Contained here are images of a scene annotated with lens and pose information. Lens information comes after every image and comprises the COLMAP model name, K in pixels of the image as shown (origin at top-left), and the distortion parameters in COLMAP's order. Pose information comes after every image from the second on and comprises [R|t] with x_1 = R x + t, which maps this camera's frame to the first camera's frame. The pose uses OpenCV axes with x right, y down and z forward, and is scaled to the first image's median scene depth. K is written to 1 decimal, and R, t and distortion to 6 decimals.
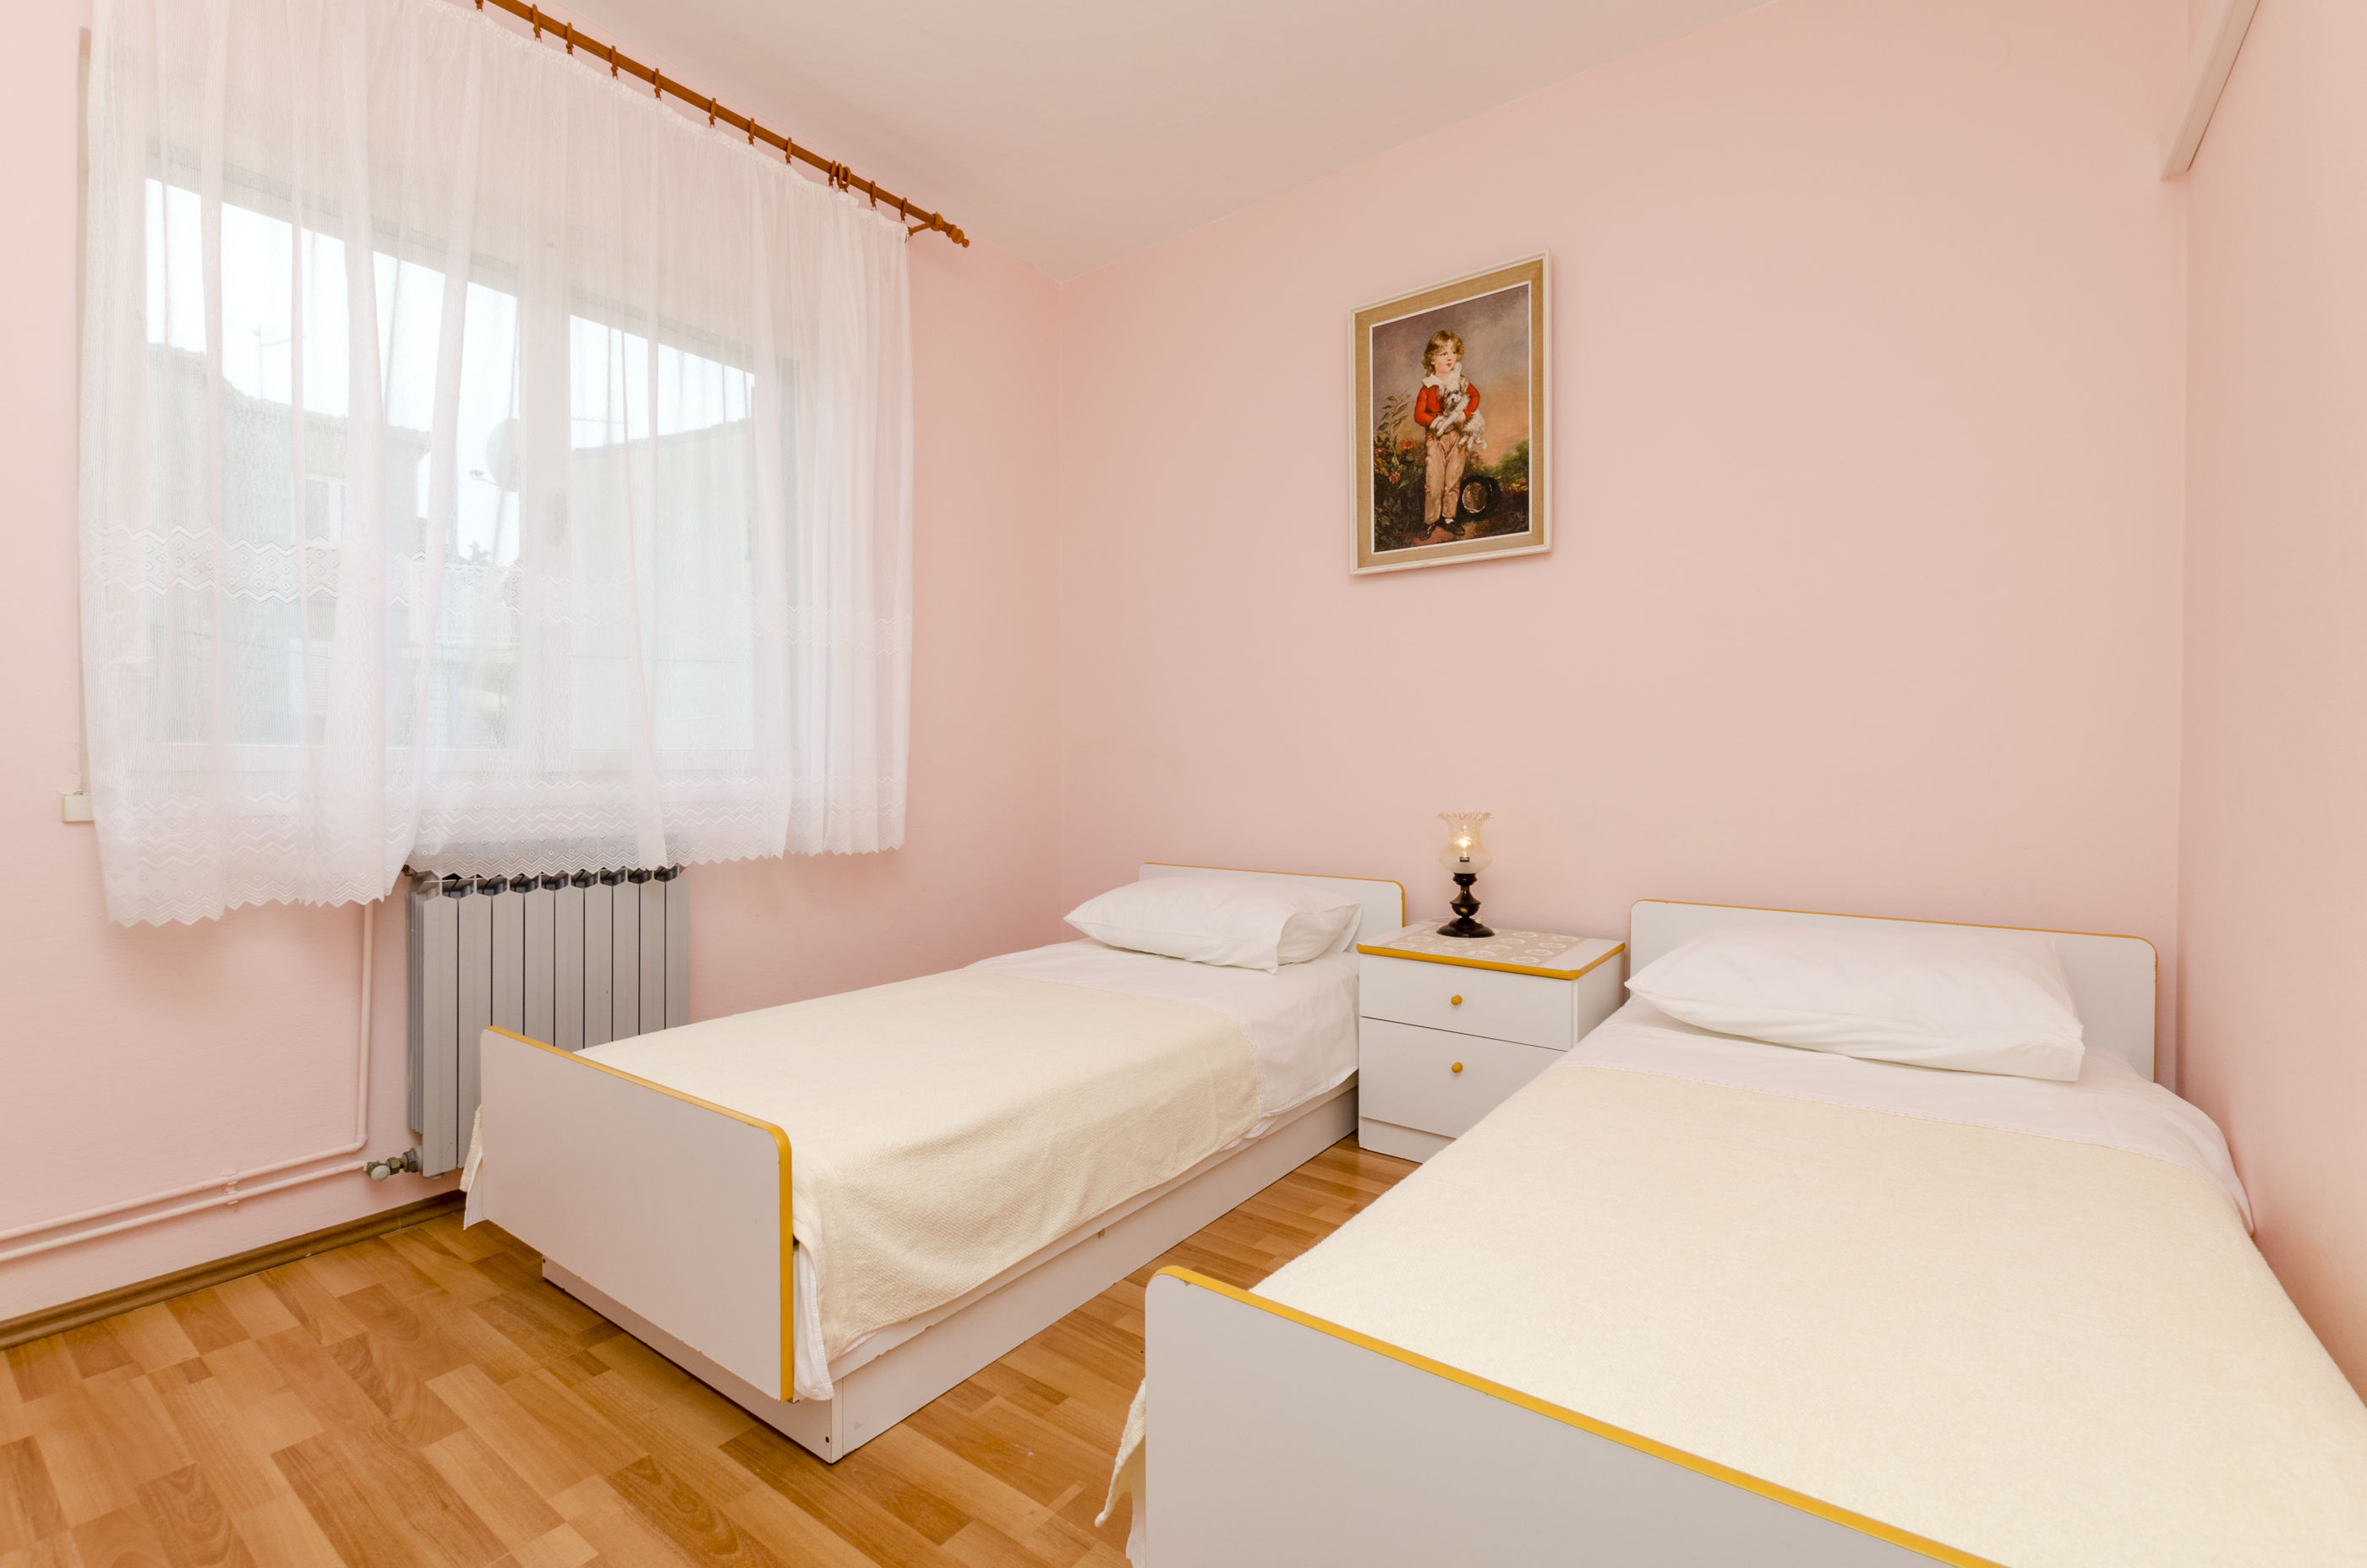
lens RADIAL K [[1026.9, 0, 1189.9], [0, 1026.9, 776.1], [0, 0, 1]] dist [0.012654, -0.005991]
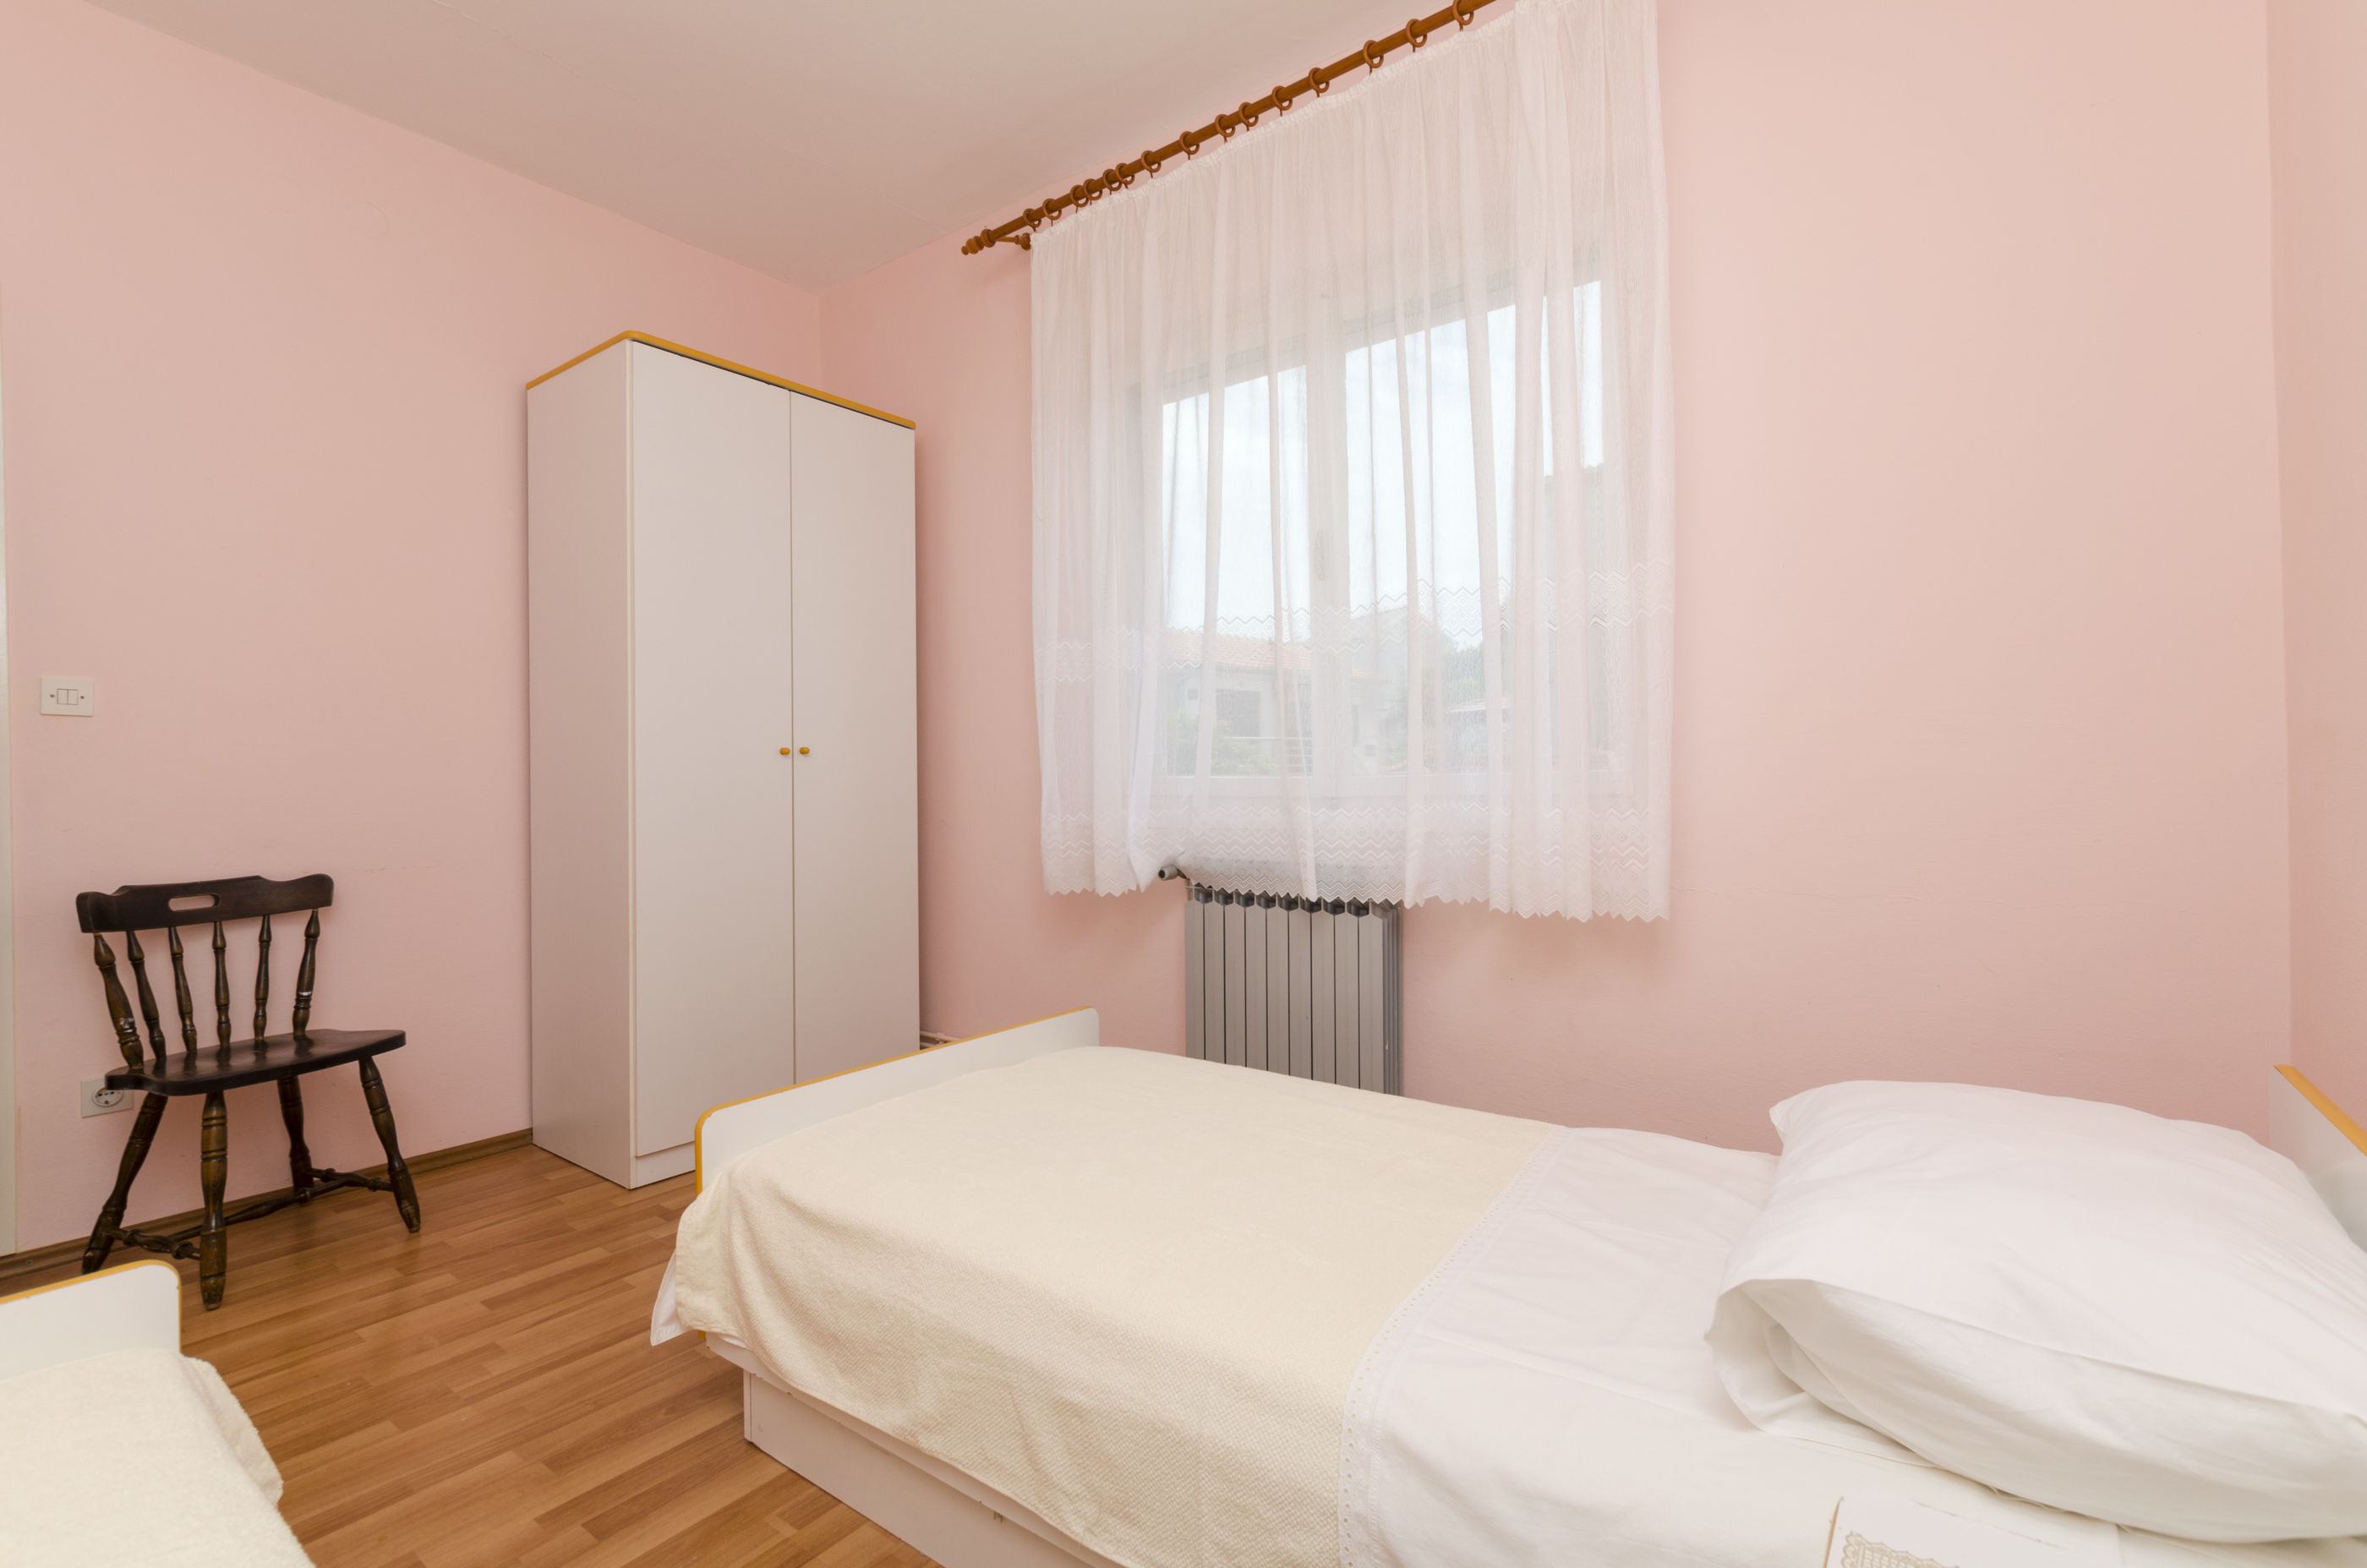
lens RADIAL K [[1079.6, 0, 1183.5], [0, 1079.6, 784.0], [0, 0, 1]] dist [-0.019176, -0.000056]
pose [[-0.030354, -0.007976, -0.999507, 0.516395], [-0.006085, 0.999951, -0.007794, -0.009391], [0.999521, 0.005846, -0.030401, 1.003212]]
